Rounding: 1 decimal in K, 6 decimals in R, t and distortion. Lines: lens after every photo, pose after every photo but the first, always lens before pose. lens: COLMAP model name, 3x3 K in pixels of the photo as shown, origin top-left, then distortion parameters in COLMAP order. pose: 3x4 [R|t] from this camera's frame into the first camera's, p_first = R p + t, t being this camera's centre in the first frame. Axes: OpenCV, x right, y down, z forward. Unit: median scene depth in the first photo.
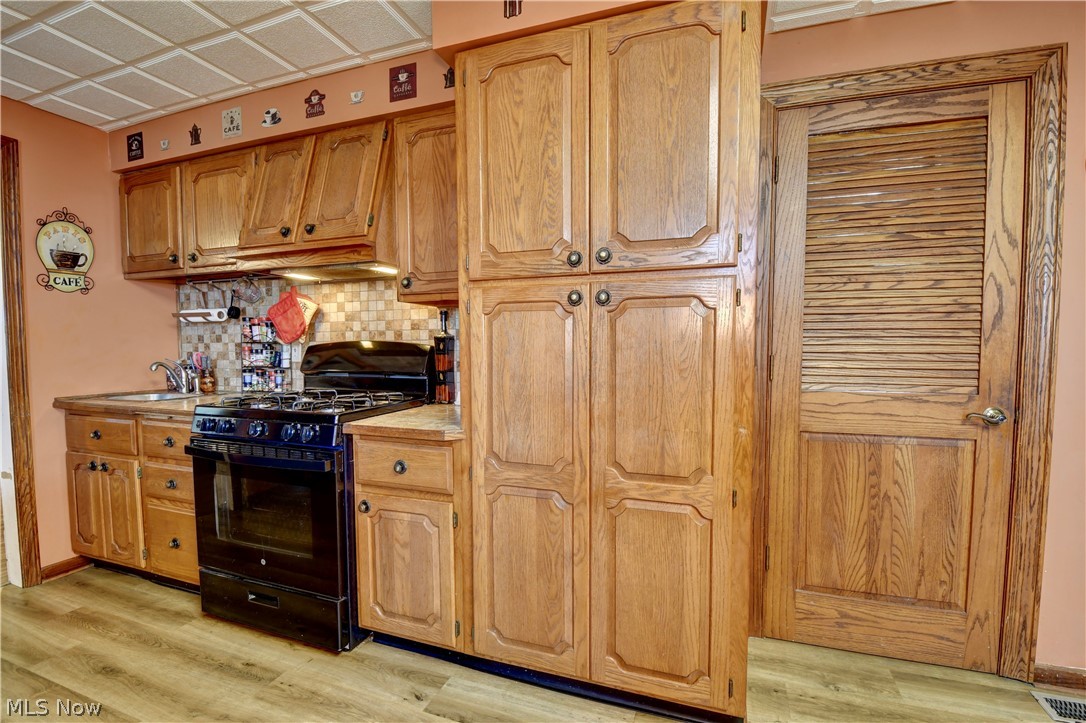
lens RADIAL K [[481.2, 0, 550.8], [0, 481.2, 378.0], [0, 0, 1]] dist [-0.009816, -0.000738]
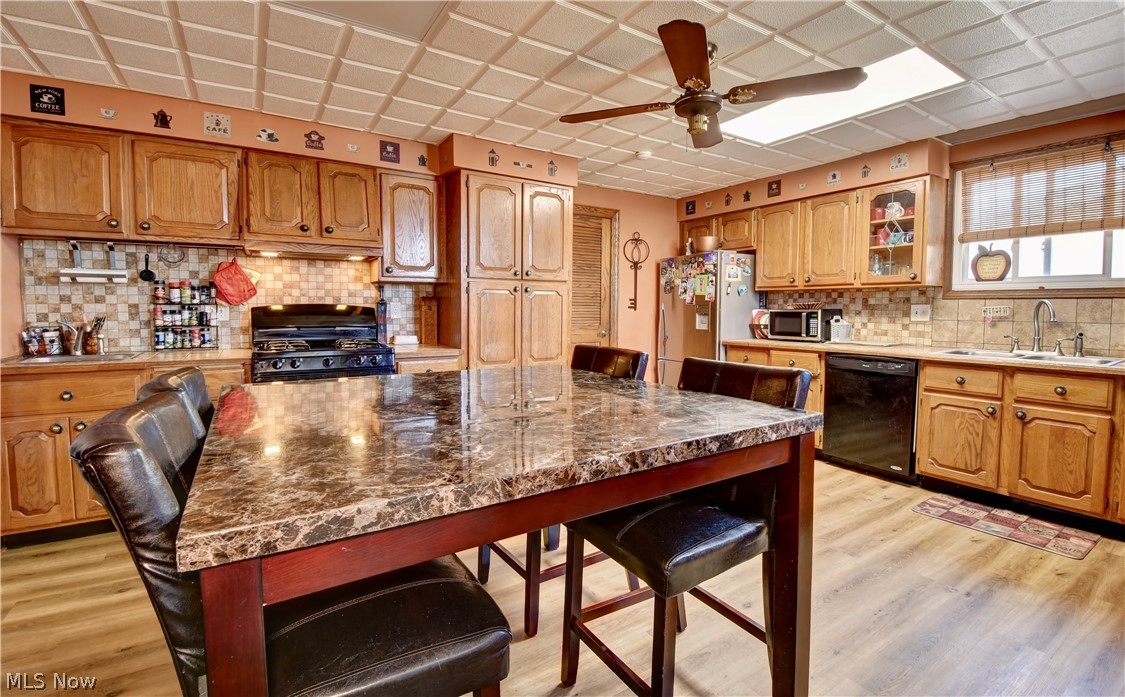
lens RADIAL K [[501.4, 0, 558.0], [0, 501.4, 343.4], [0, 0, 1]] dist [-0.011420, -0.000750]
pose [[0.620398, -0.054101, 0.782419, -1.102464], [0.044599, 0.998437, 0.033674, 0.019087], [-0.783018, 0.014004, 0.621842, -0.445784]]
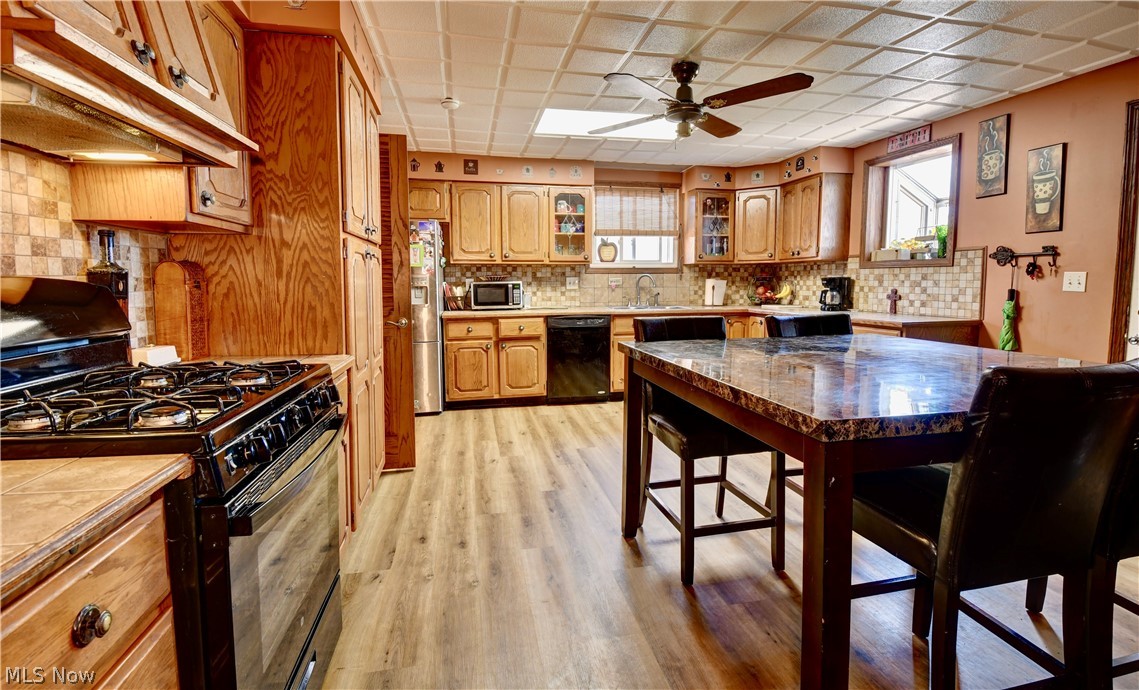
lens RADIAL K [[508.8, 0, 577.3], [0, 508.8, 338.3], [0, 0, 1]] dist [-0.001595, -0.000178]
pose [[-0.531033, -0.095997, 0.841896, -1.085016], [0.054429, 0.987646, 0.146947, -0.061129], [-0.845601, 0.123858, -0.519248, 0.805030]]
